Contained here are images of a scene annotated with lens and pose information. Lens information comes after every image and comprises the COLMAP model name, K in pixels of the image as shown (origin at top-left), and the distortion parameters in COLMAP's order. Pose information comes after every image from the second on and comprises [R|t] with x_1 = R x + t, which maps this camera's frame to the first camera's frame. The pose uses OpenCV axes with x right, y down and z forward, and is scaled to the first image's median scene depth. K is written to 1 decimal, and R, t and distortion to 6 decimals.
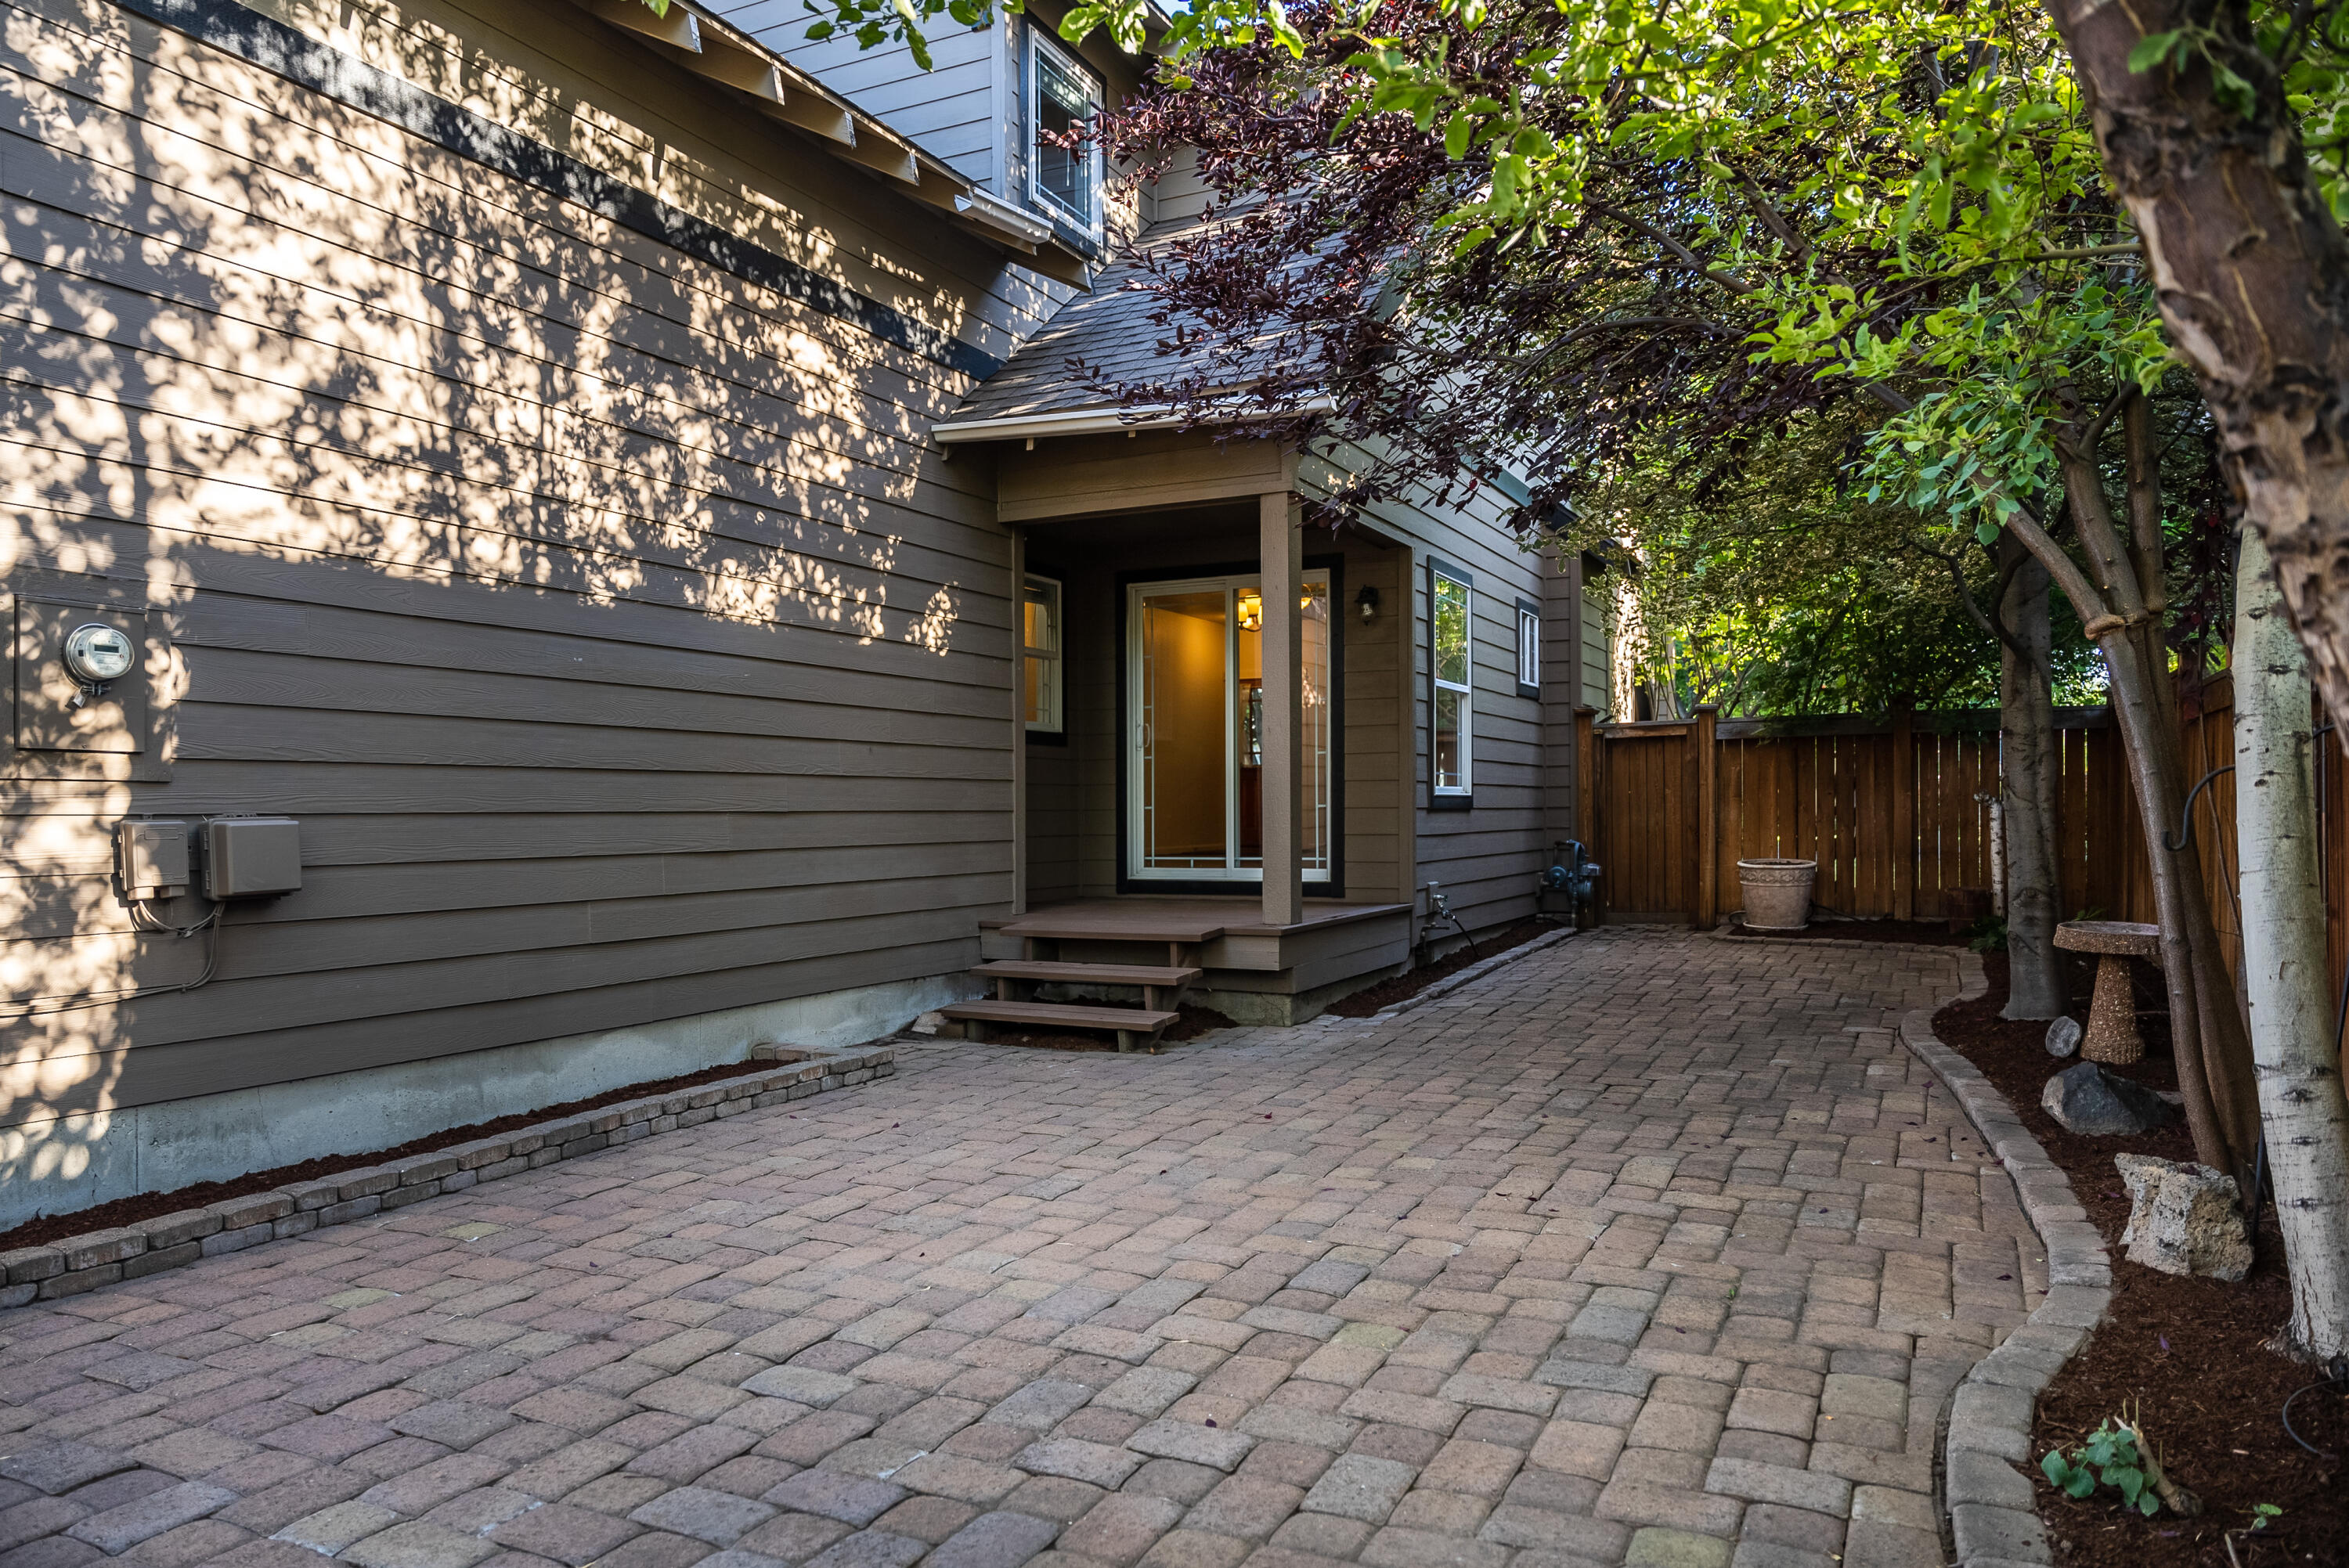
lens RADIAL K [[1583.1, 0, 1174.5], [0, 1583.1, 784.0], [0, 0, 1]] dist [-0.007180, -0.004378]
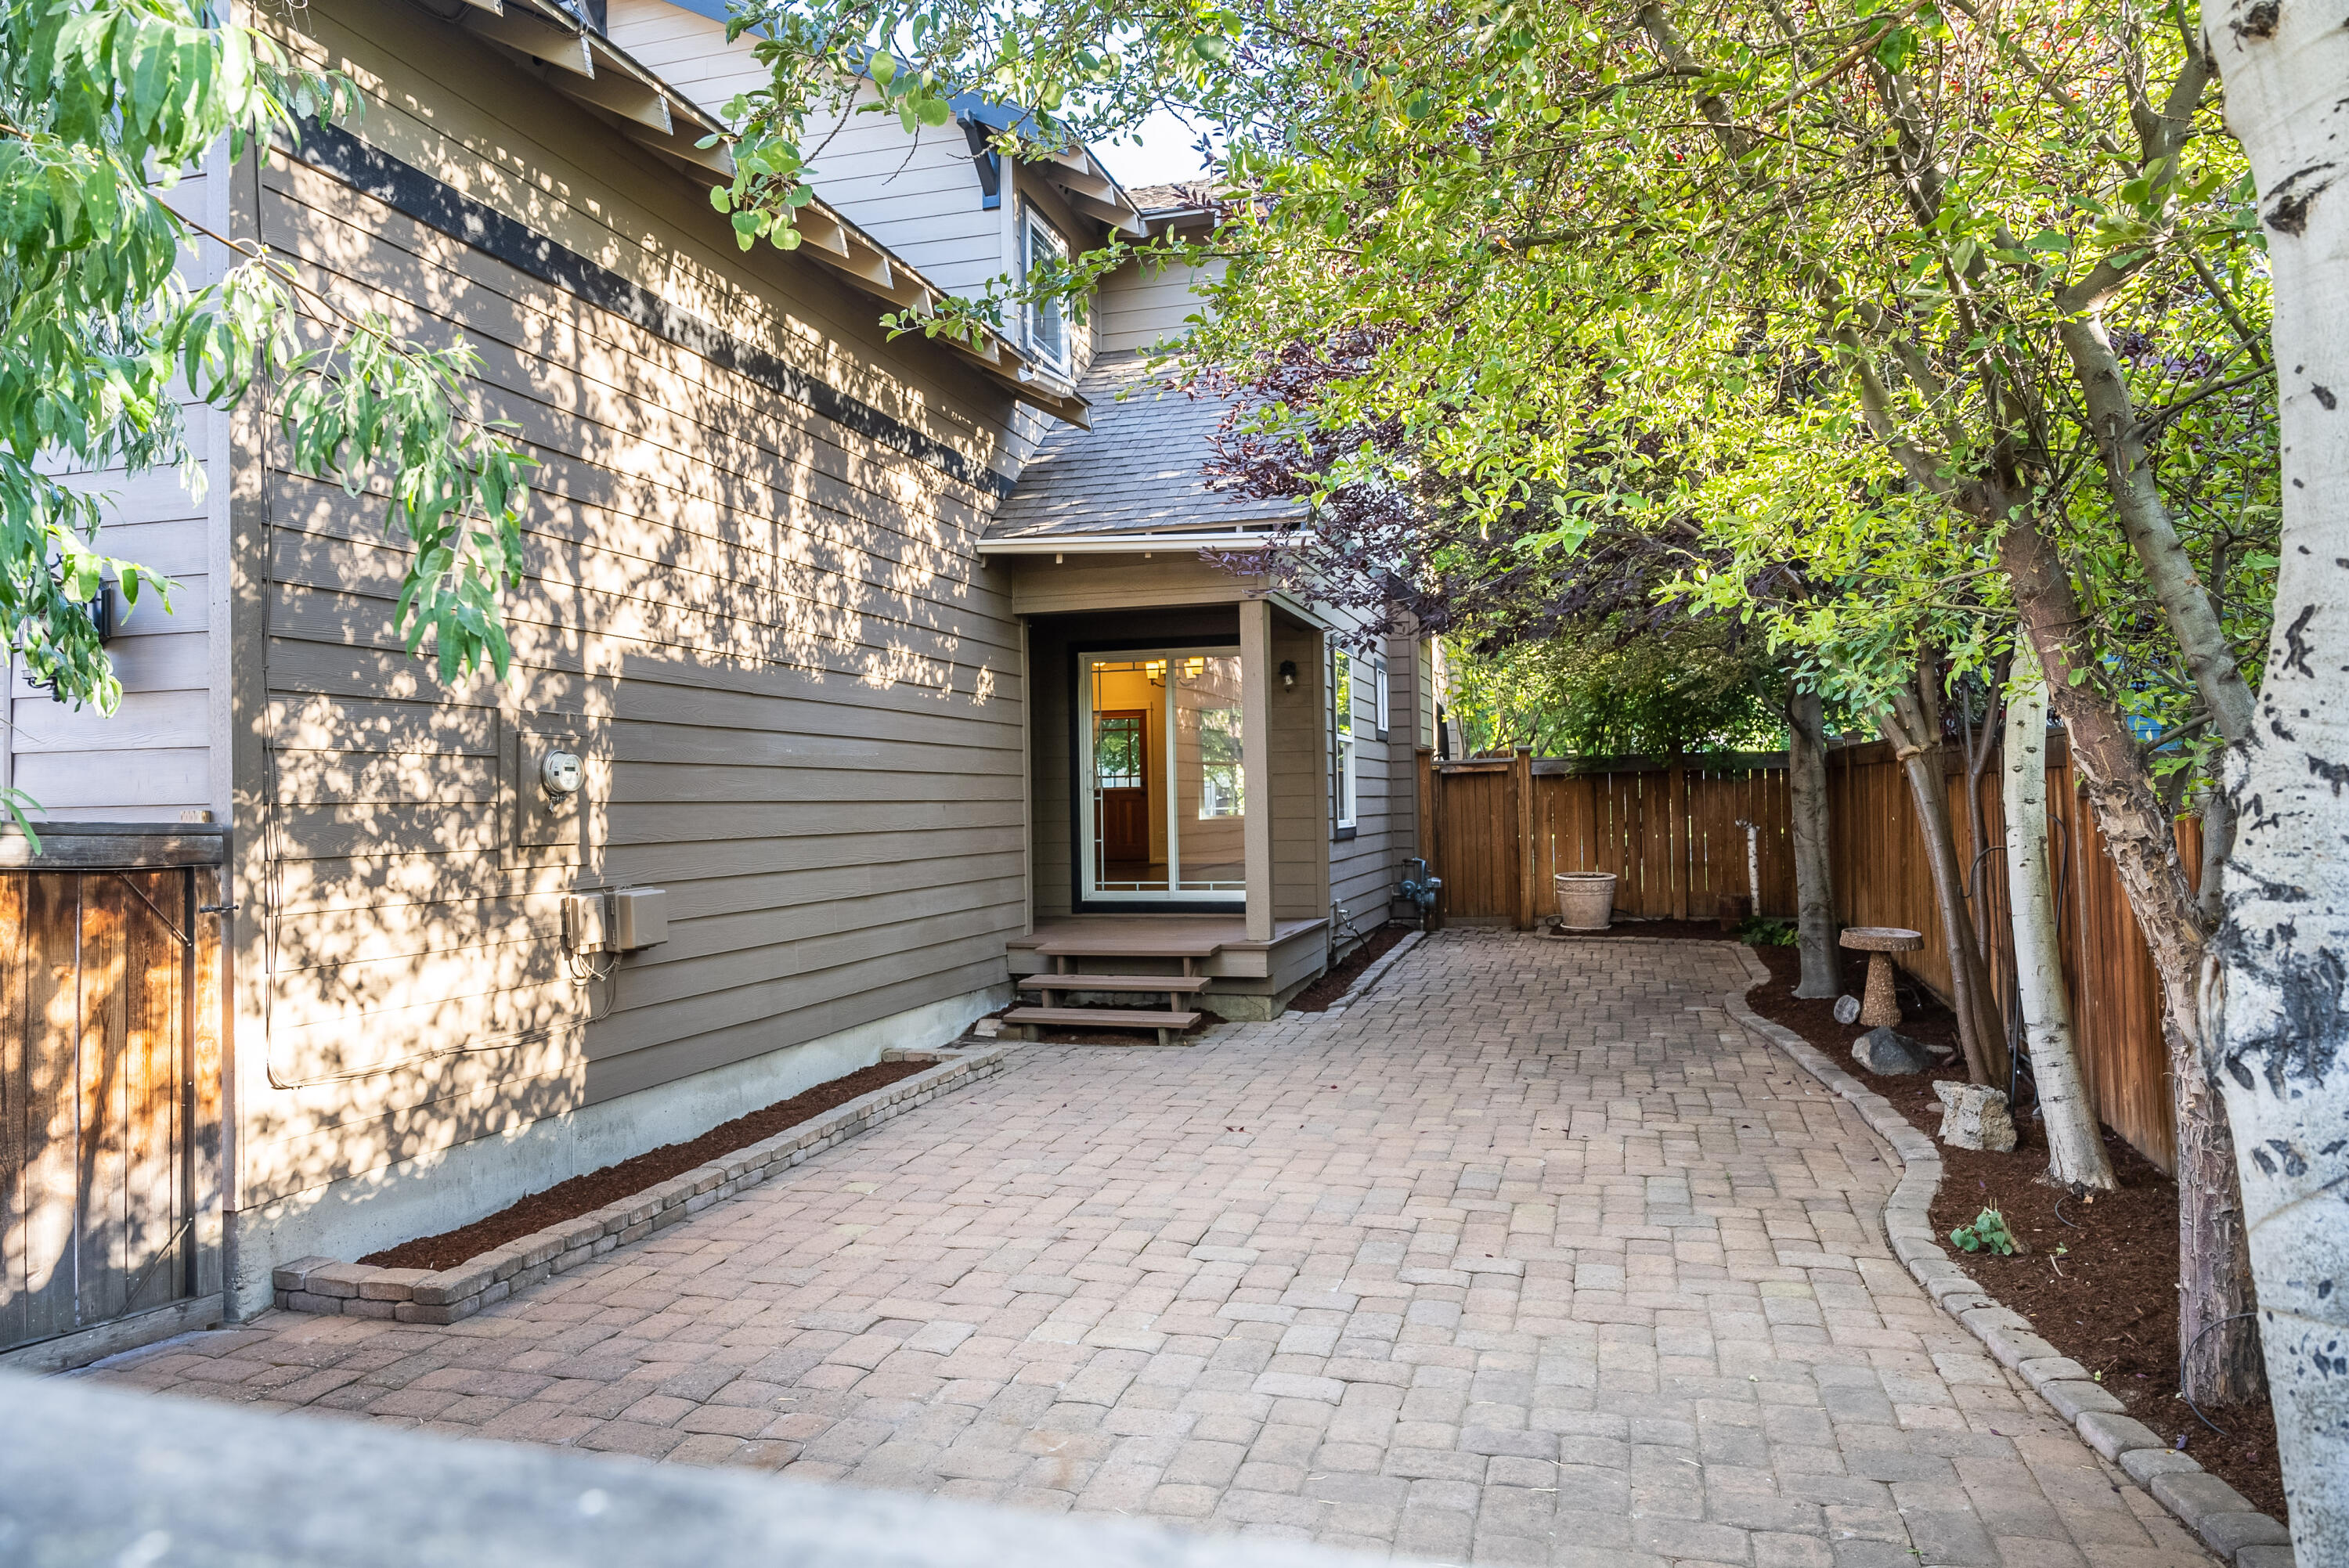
lens RADIAL K [[1583.1, 0, 1174.5], [0, 1583.1, 784.0], [0, 0, 1]] dist [-0.007180, -0.004378]
pose [[0.982940, -0.006332, 0.183819, -0.293250], [0.005664, 0.999975, 0.004158, -0.052183], [-0.183841, -0.003046, 0.982951, -0.285493]]
